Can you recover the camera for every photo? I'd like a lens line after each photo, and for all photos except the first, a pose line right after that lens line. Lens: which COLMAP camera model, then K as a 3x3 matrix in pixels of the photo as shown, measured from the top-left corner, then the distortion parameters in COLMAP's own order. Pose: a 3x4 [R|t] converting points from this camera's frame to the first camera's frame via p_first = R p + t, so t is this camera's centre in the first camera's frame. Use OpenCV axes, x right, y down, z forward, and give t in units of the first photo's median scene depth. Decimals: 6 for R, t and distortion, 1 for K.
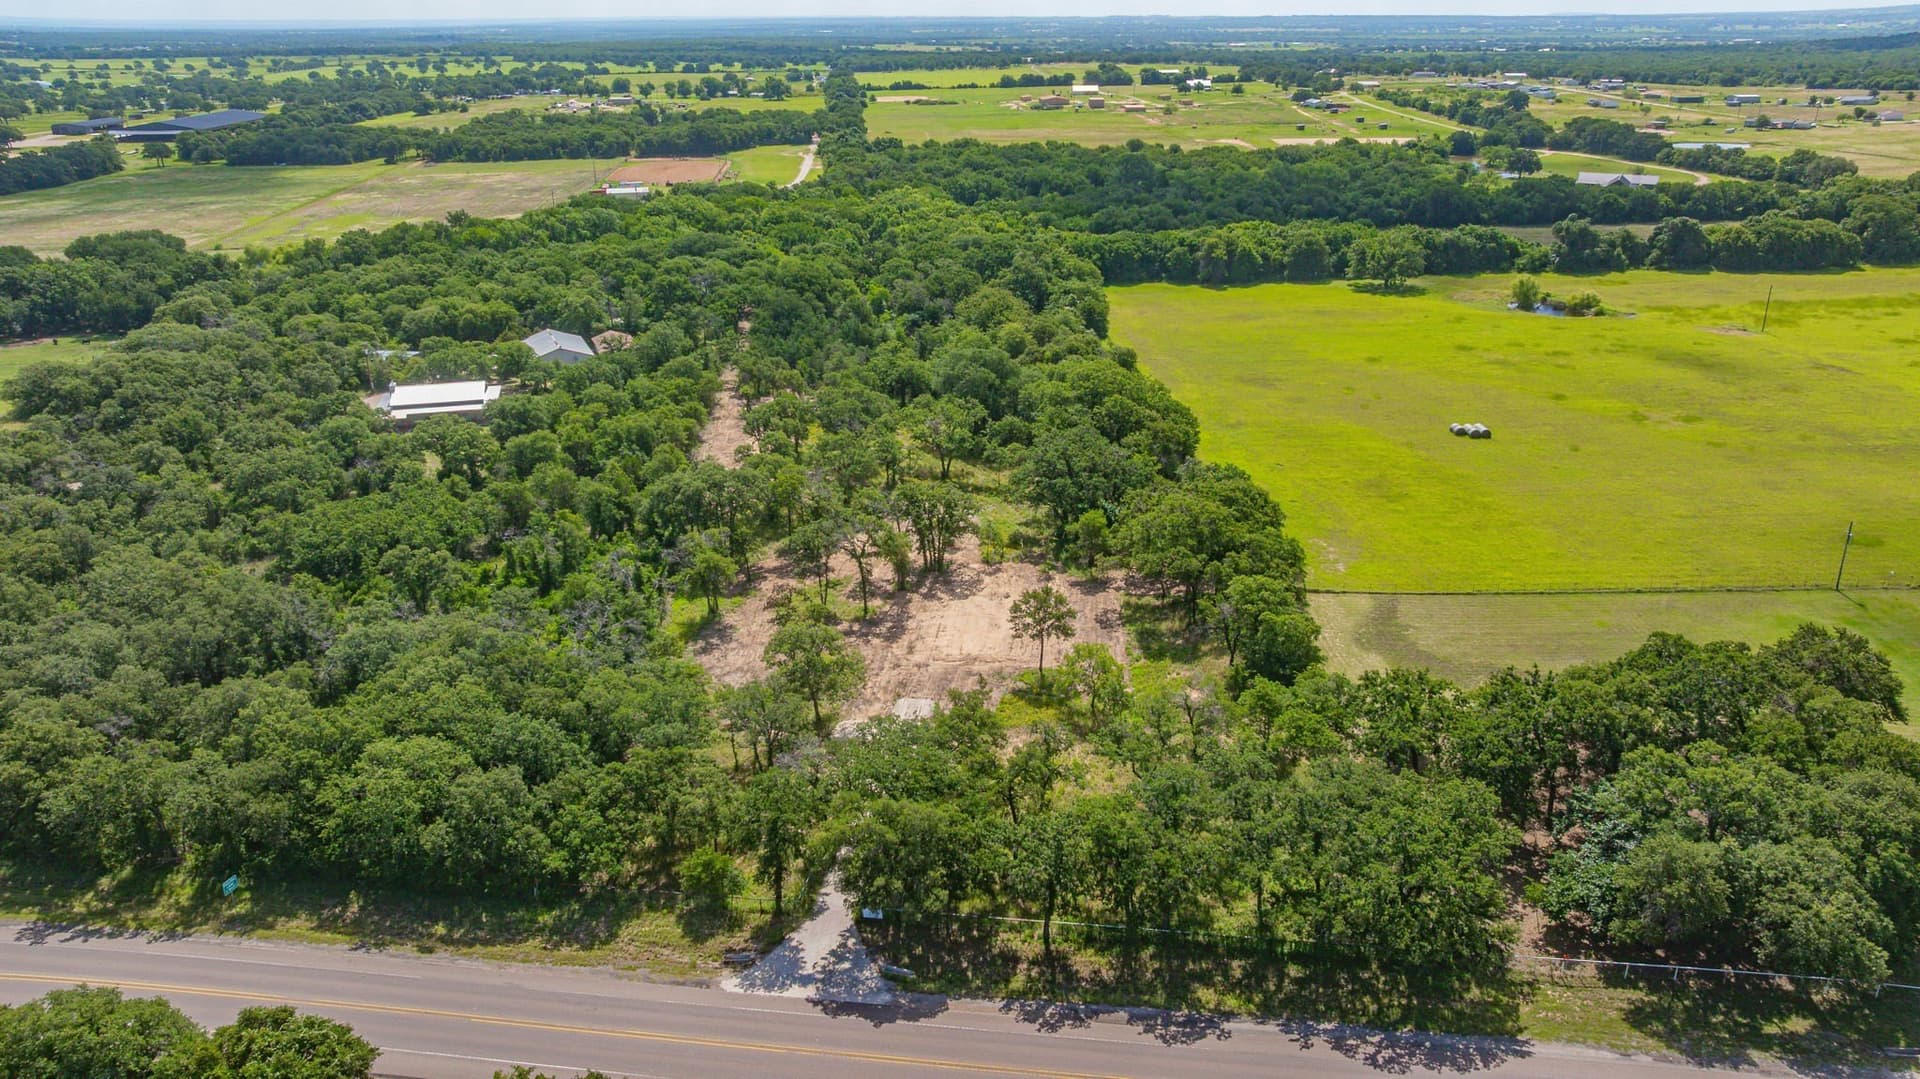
lens RADIAL K [[1354.4, 0, 960.6], [0, 1354.4, 536.6], [0, 0, 1]] dist [-0.046609, 0.044674]
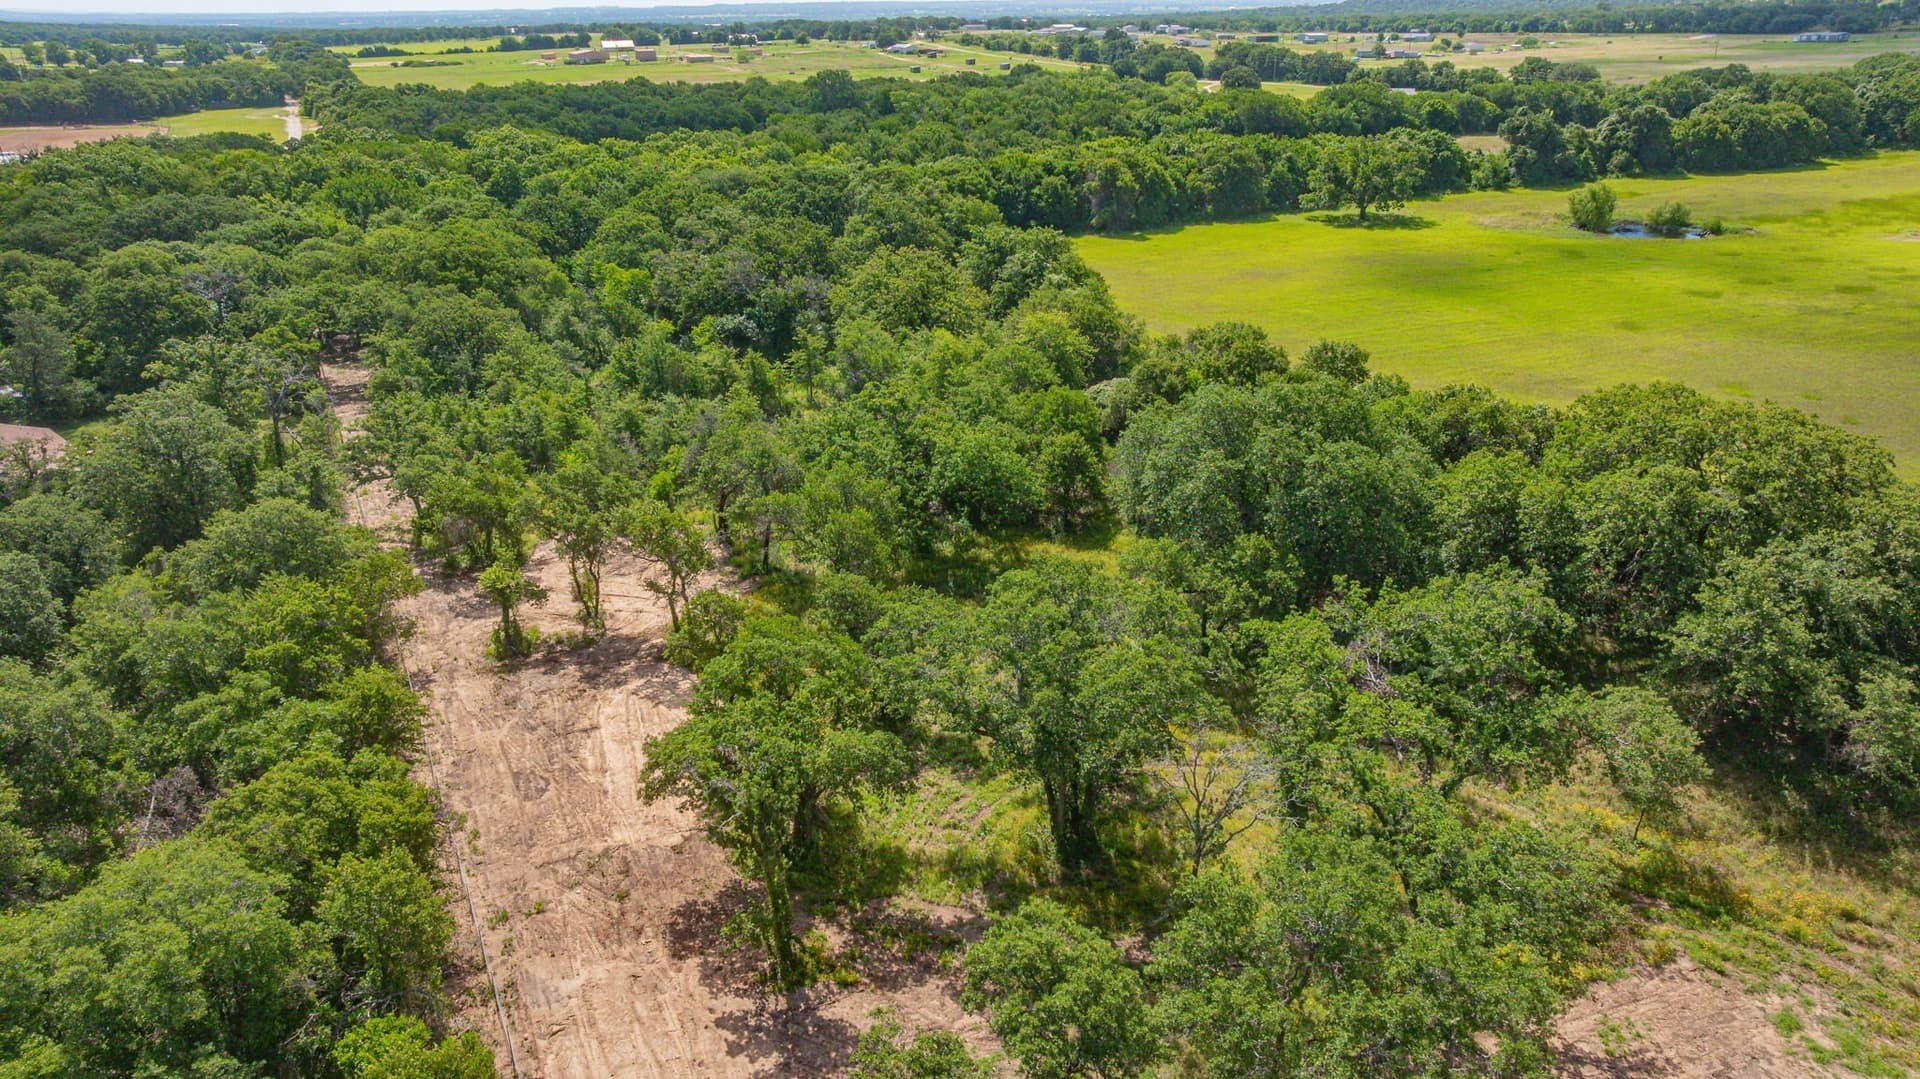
lens RADIAL K [[1354.4, 0, 959.9], [0, 1354.4, 524.3], [0, 0, 1]] dist [-0.046609, 0.044674]
pose [[0.928222, -0.136616, 0.346036, -0.209183], [0.138109, 0.990206, 0.020466, -0.141869], [-0.345443, 0.028794, 0.937998, 0.828385]]
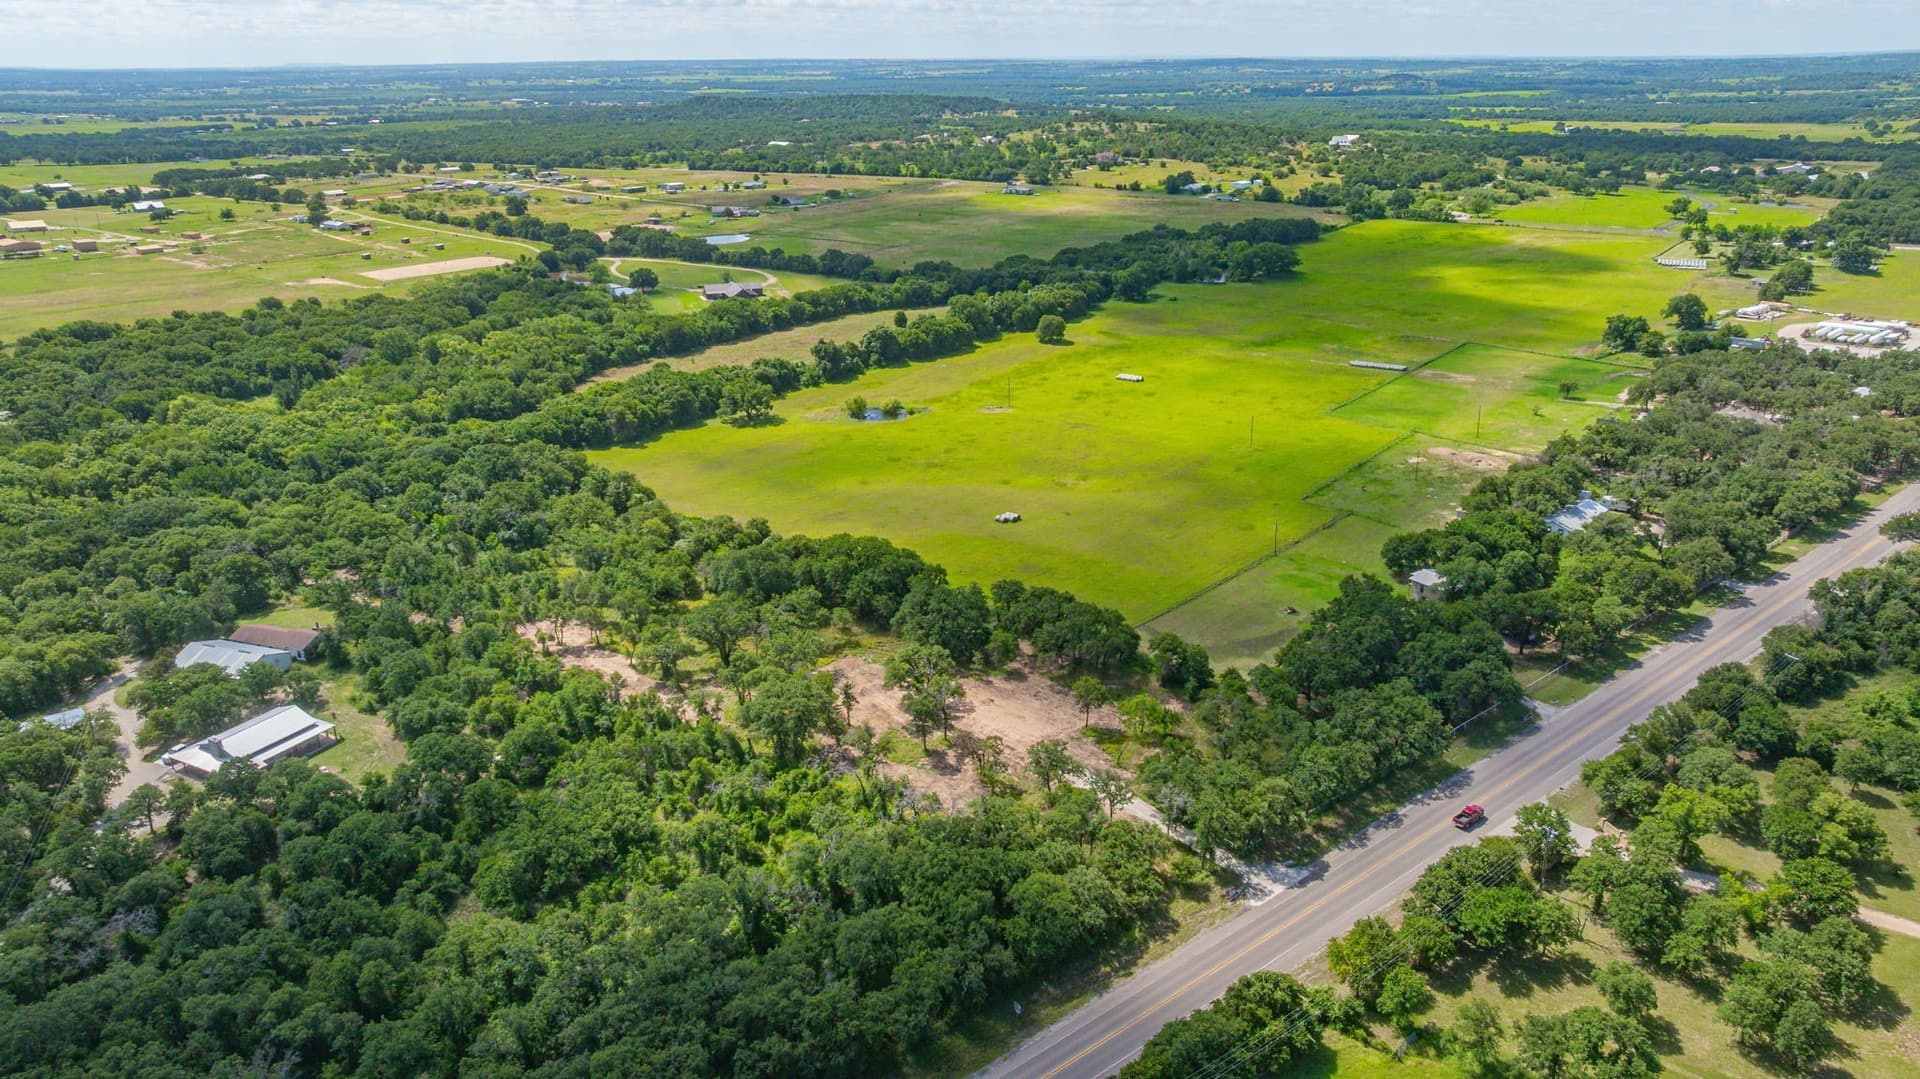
lens RADIAL K [[1354.4, 0, 964.2], [0, 1354.4, 547.9], [0, 0, 1]] dist [-0.046609, 0.044674]
pose [[0.666113, -0.254252, 0.701177, -0.883421], [0.270882, 0.958379, 0.090179, -0.232953], [-0.694922, 0.129867, 0.707261, -0.075010]]
